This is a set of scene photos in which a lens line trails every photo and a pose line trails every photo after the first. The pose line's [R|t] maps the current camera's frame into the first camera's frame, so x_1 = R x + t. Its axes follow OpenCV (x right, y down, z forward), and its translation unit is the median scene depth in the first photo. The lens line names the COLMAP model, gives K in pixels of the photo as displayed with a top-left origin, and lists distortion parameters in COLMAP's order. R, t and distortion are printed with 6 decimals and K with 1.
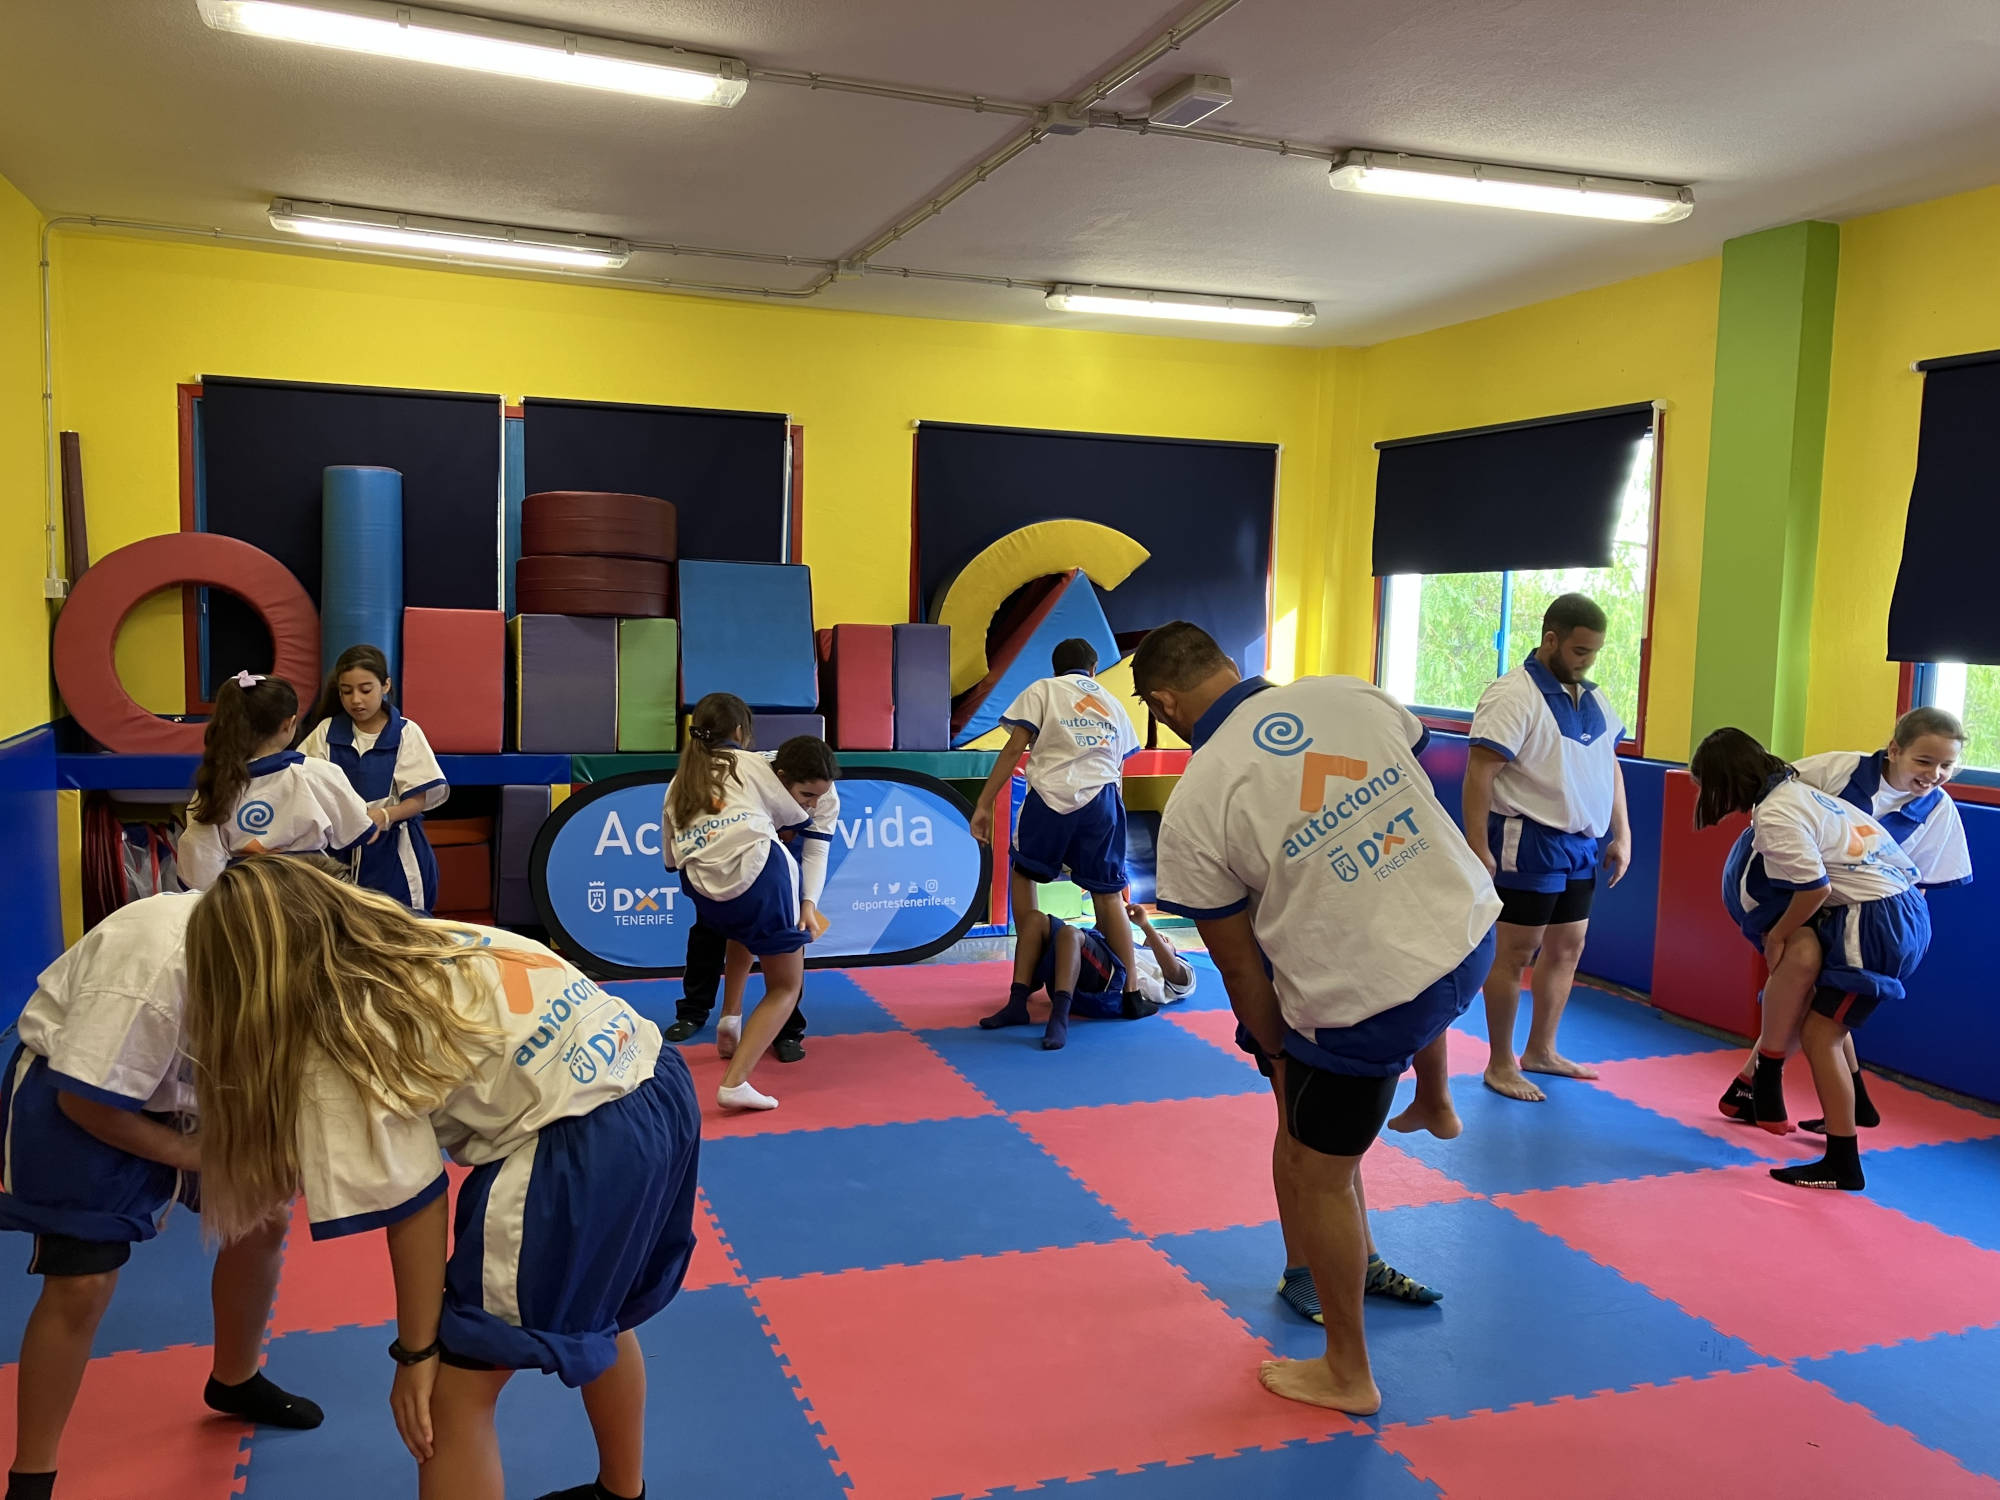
lens RADIAL K [[1681.1, 0, 985.0], [0, 1681.1, 751.6], [0, 0, 1]] dist [0.078383, -0.092215]
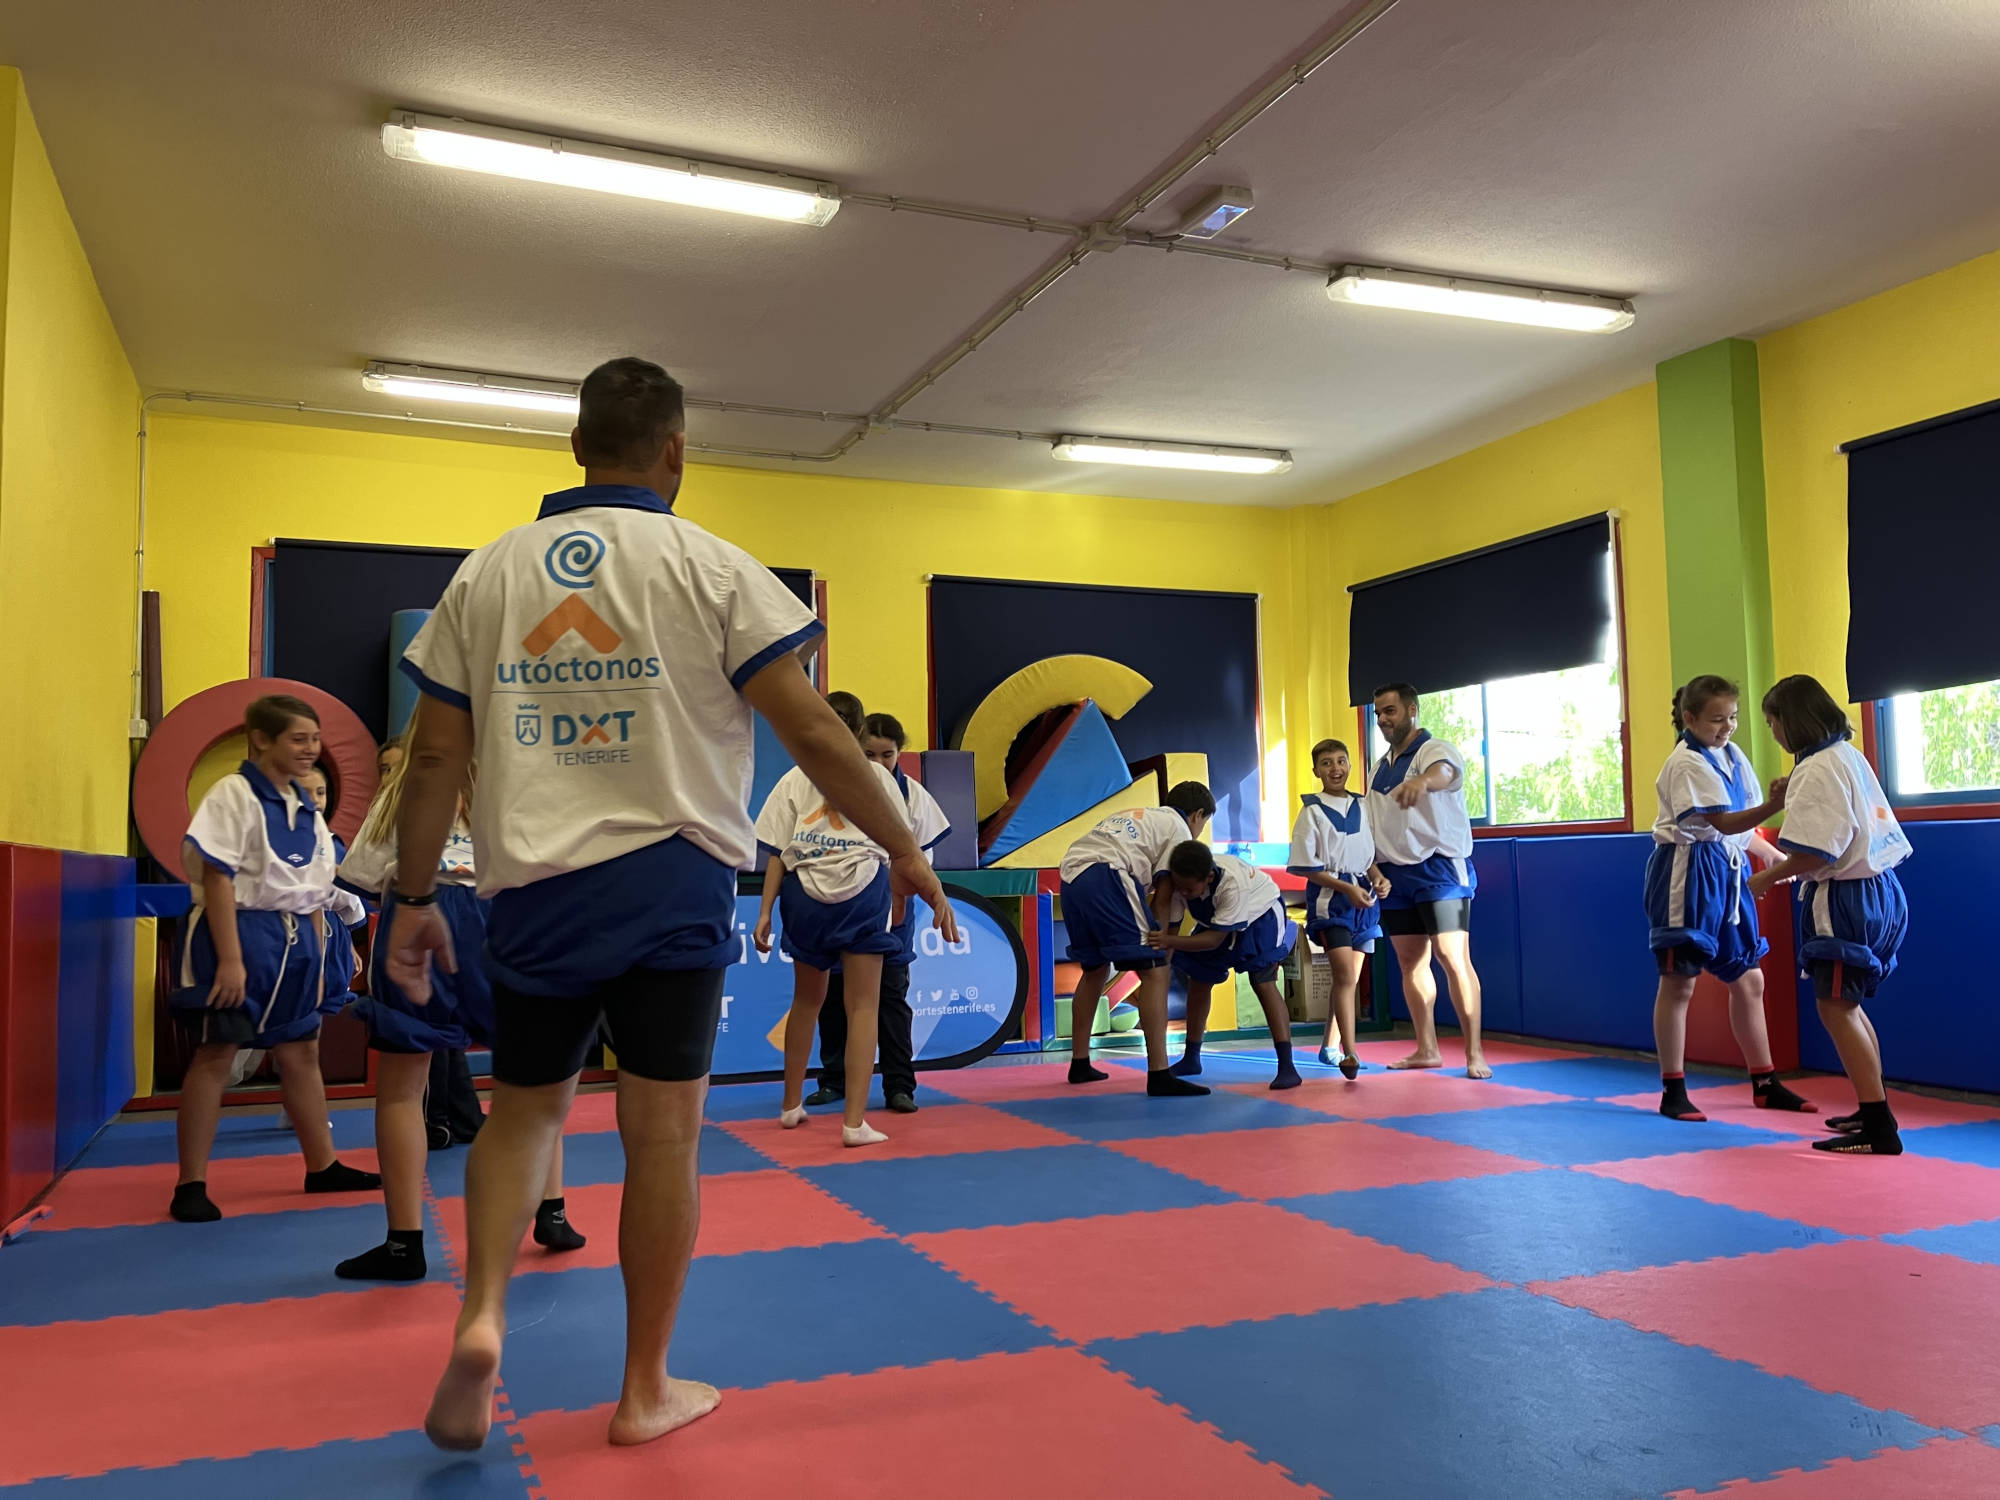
lens RADIAL K [[1688.0, 0, 980.3], [0, 1688.0, 739.5], [0, 0, 1]] dist [0.126395, -0.260722]
pose [[0.998085, -0.038441, 0.048470, -0.076415], [0.046392, 0.983410, -0.175362, 0.117589], [-0.040925, 0.177275, 0.983310, -0.056929]]
